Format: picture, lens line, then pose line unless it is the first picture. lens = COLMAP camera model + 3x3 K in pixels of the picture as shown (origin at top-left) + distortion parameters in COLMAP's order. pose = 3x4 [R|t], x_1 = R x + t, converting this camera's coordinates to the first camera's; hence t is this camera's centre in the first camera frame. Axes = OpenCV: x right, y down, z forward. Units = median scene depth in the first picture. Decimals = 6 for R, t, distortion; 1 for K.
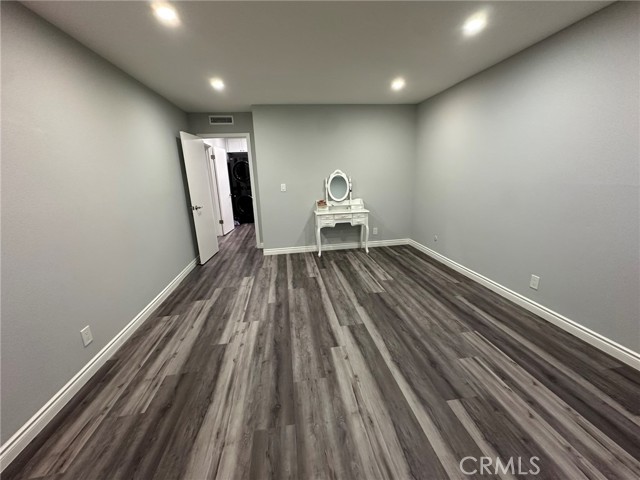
lens RADIAL K [[259.1, 0, 318.3], [0, 259.1, 240.6], [0, 0, 1]] dist [-0.010409, -0.000090]
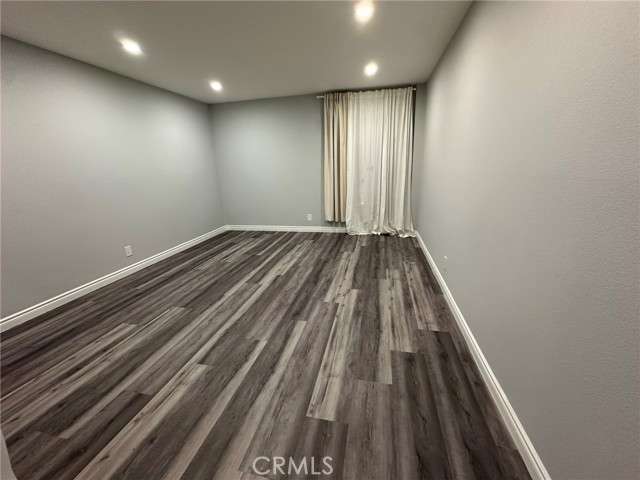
lens RADIAL K [[259.1, 0, 319.6], [0, 259.1, 239.8], [0, 0, 1]] dist [-0.010409, -0.000090]
pose [[-0.934829, -0.032704, 0.353589, -0.520139], [0.152186, 0.862767, 0.482153, -0.351963], [-0.320834, 0.504542, -0.801563, 1.562071]]
